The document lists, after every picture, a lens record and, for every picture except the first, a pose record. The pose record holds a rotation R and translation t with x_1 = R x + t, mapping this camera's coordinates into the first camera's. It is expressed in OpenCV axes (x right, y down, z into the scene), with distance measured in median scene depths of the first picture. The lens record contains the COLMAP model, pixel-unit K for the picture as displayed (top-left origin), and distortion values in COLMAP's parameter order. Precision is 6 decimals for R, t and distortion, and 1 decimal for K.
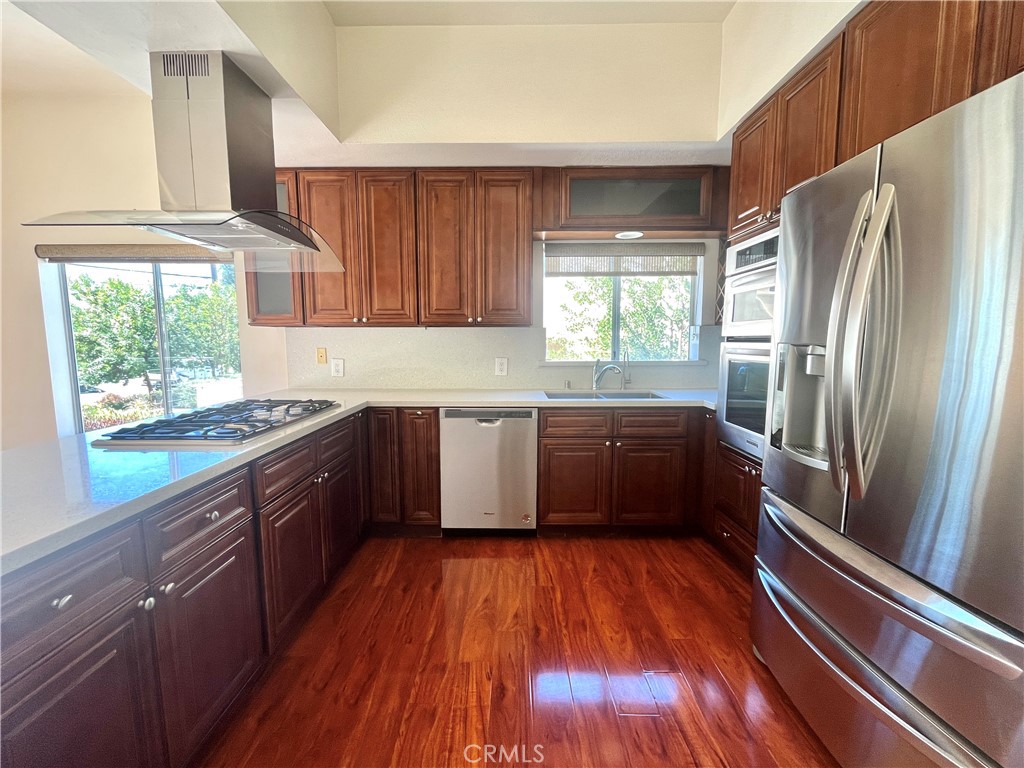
lens RADIAL K [[426.0, 0, 512.0], [0, 426.0, 384.0], [0, 0, 1]] dist [0.000406, 0.000070]
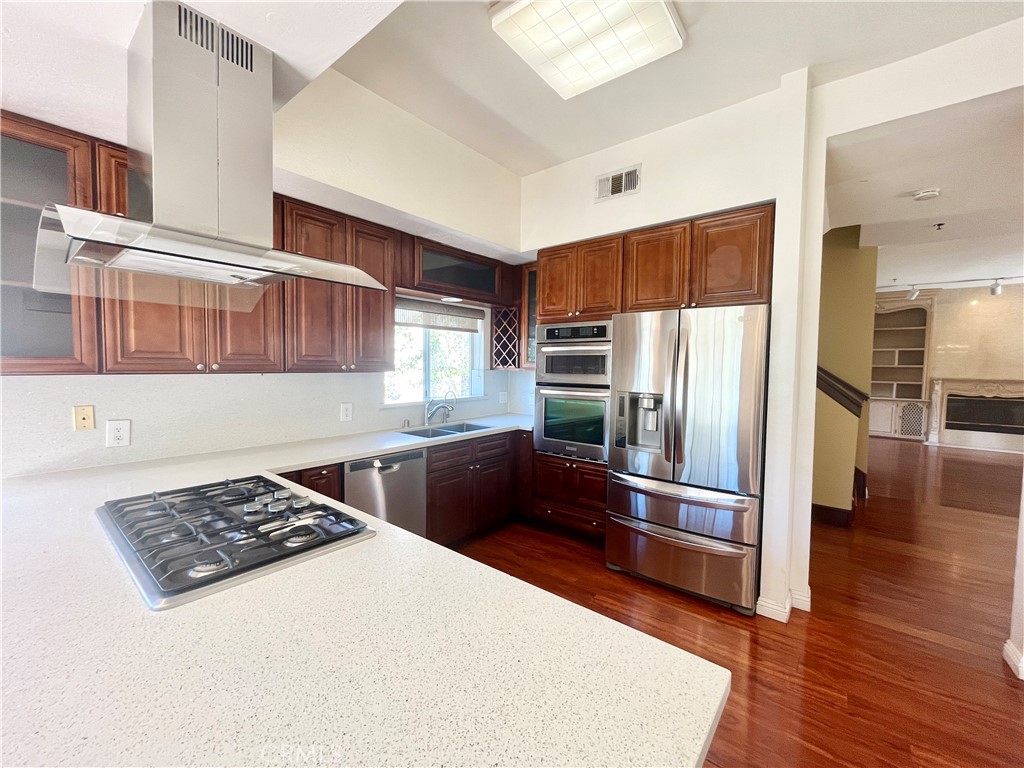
lens RADIAL K [[415.4, 0, 509.9], [0, 415.4, 382.9], [0, 0, 1]] dist [-0.000410, -0.000179]
pose [[0.623993, -0.026103, 0.780994, -0.617869], [0.074475, 0.996879, -0.026185, -0.064183], [-0.777873, 0.074504, 0.623990, 0.128987]]
